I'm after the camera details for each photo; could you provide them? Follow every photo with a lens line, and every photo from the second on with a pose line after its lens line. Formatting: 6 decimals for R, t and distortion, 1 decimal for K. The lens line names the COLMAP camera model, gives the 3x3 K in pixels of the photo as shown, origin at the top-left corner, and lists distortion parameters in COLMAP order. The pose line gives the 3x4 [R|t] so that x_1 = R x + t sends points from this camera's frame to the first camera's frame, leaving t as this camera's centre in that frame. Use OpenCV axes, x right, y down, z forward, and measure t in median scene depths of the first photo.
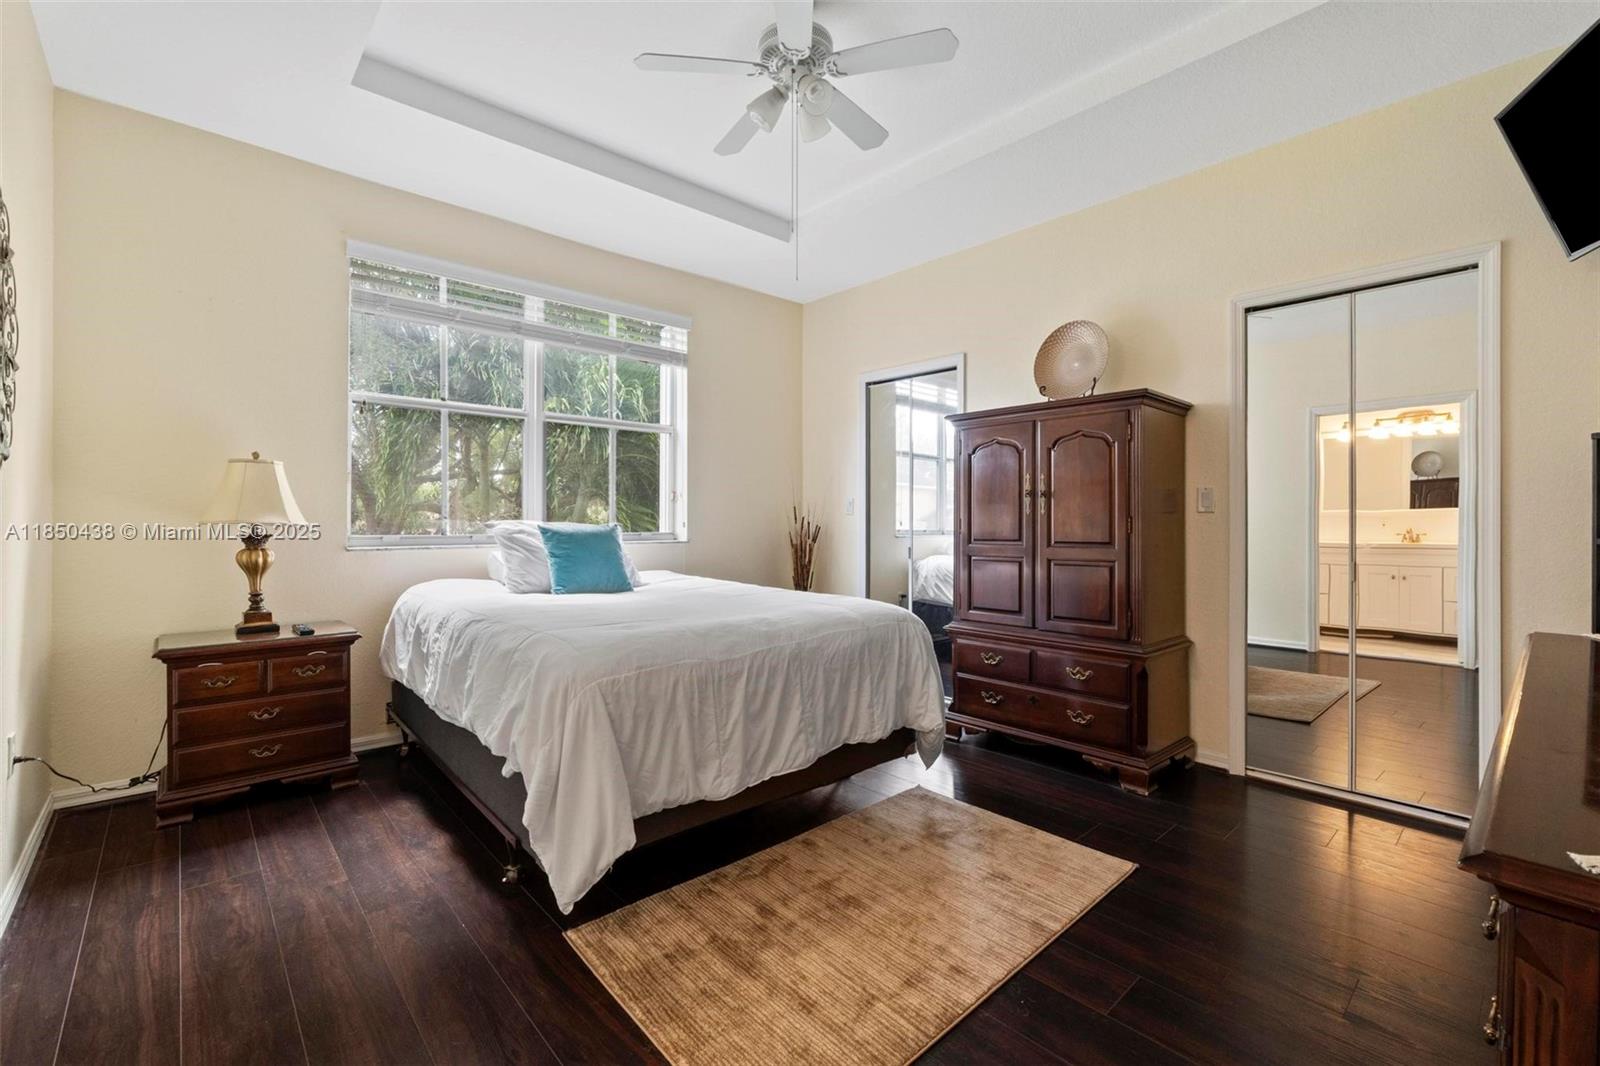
lens RADIAL K [[691.0, 0, 813.7], [0, 691.0, 525.8], [0, 0, 1]] dist [-0.000051, 0.000051]
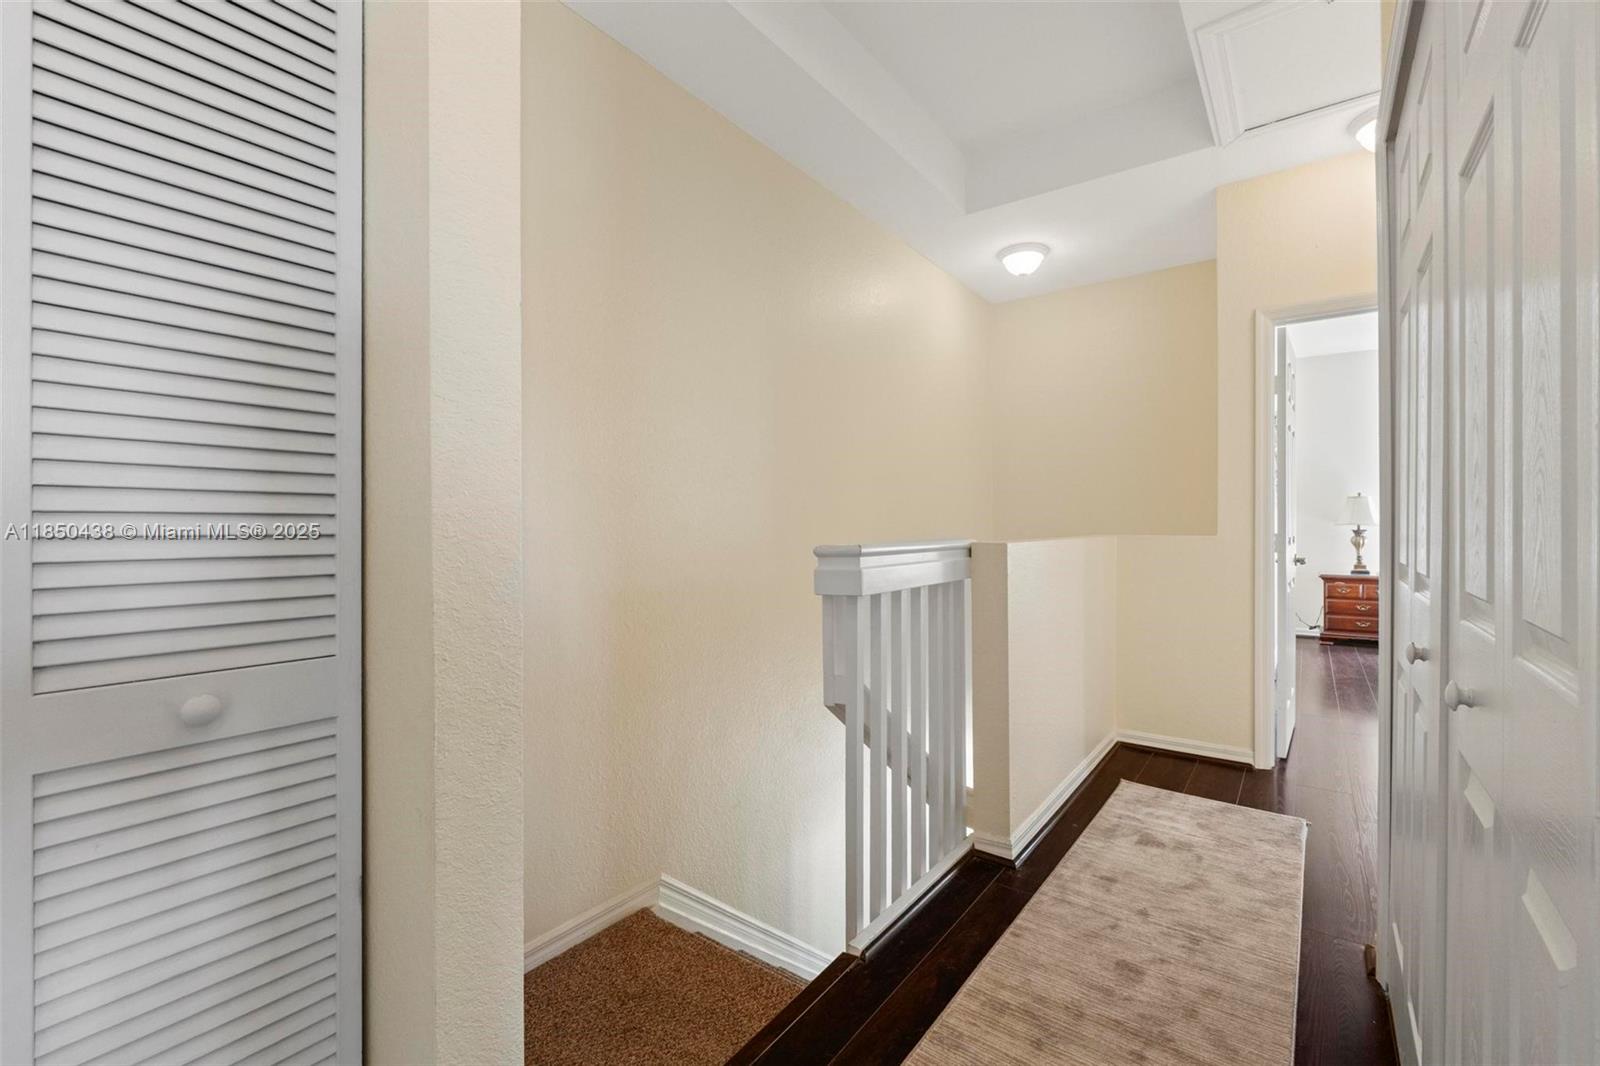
lens RADIAL K [[691.0, 0, 812.0], [0, 691.0, 523.2], [0, 0, 1]] dist [-0.000051, 0.000051]
pose [[0.197215, -0.000965, -0.980360, 1.045878], [0.005268, 0.999986, 0.000076, -0.018710], [0.980346, -0.005179, 0.197217, -1.187978]]
